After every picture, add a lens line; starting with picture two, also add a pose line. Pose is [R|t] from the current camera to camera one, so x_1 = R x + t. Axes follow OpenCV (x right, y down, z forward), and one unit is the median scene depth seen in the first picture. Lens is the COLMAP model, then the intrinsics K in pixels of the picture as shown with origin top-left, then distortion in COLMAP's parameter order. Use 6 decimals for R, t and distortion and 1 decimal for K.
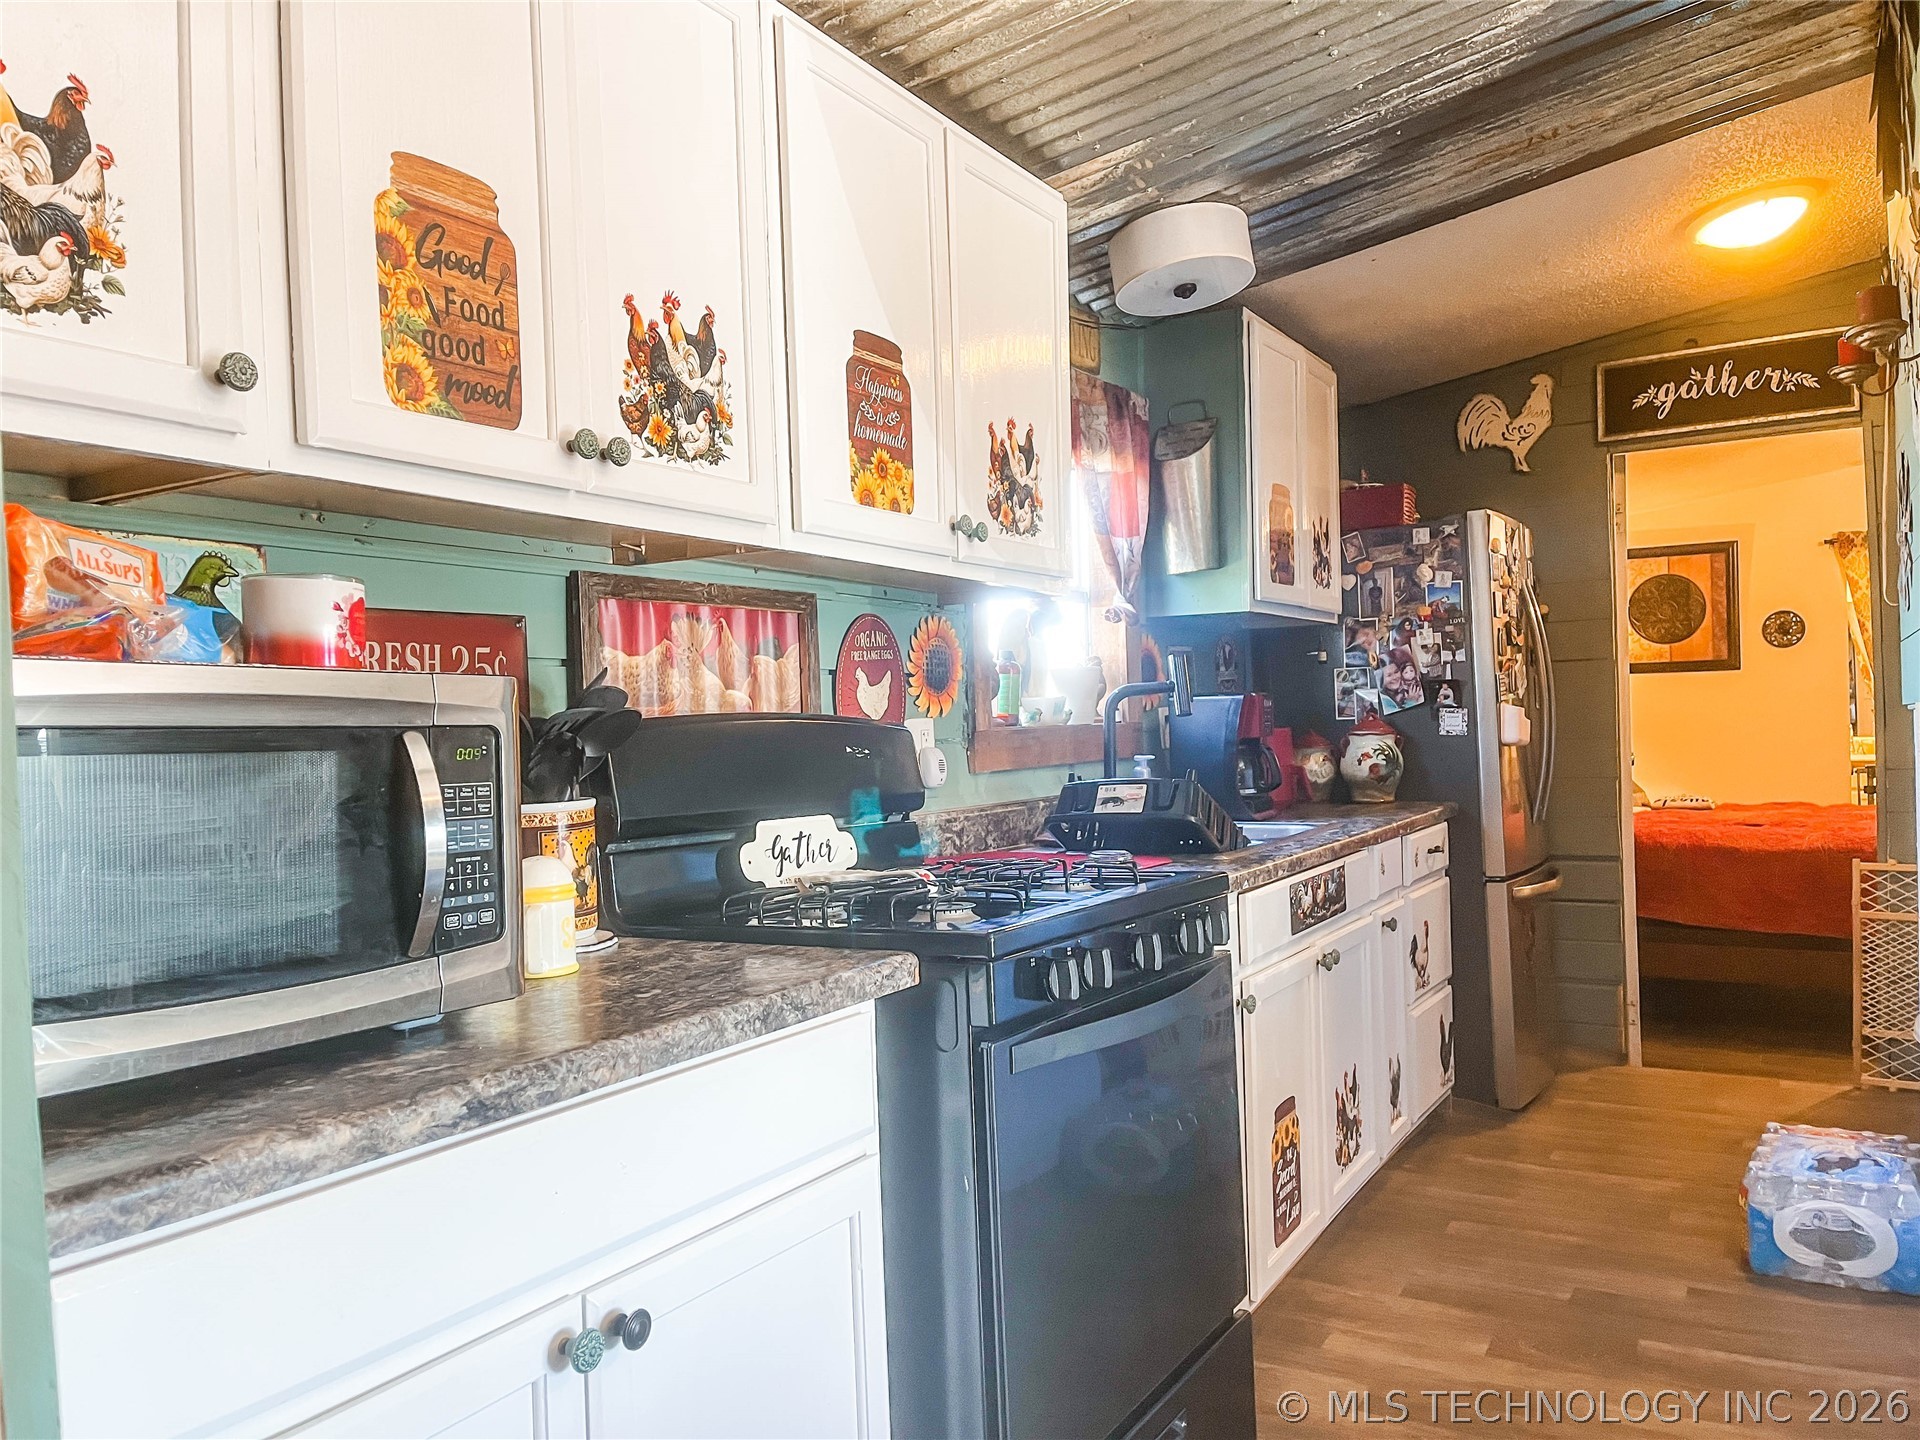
lens RADIAL K [[1450.1, 0, 952.2], [0, 1450.1, 726.2], [0, 0, 1]] dist [0.064360, -0.084398]
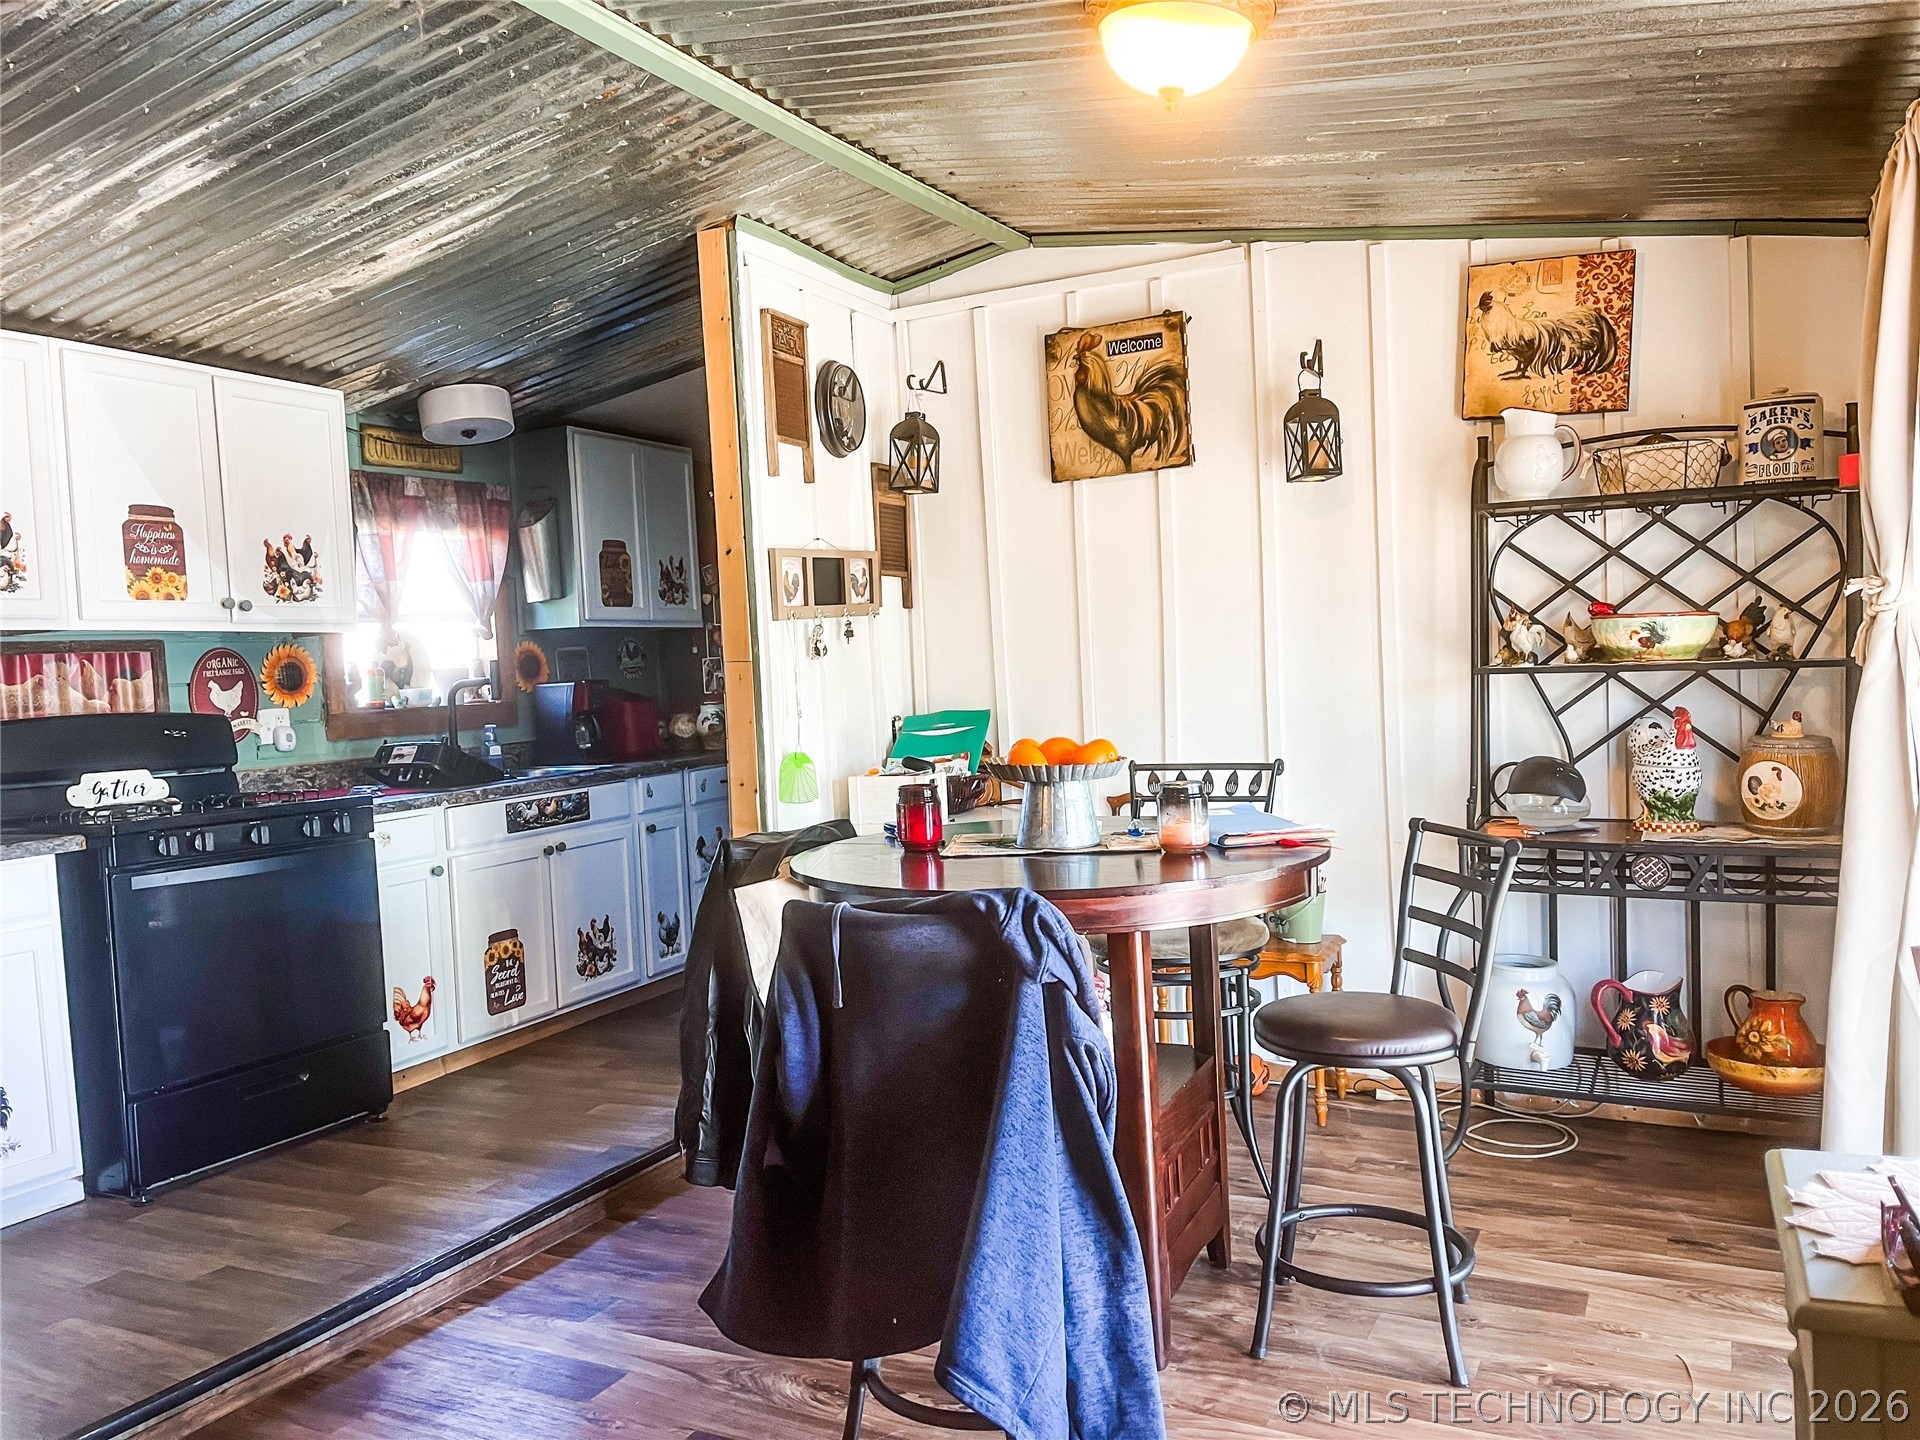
lens RADIAL K [[1450.1, 0, 973.1], [0, 1450.1, 719.4], [0, 0, 1]] dist [0.064360, -0.084398]
pose [[0.997219, -0.022758, 0.070973, 0.715469], [0.020470, 0.999252, 0.032803, -0.034552], [-0.071667, -0.031259, 0.996939, -0.775880]]
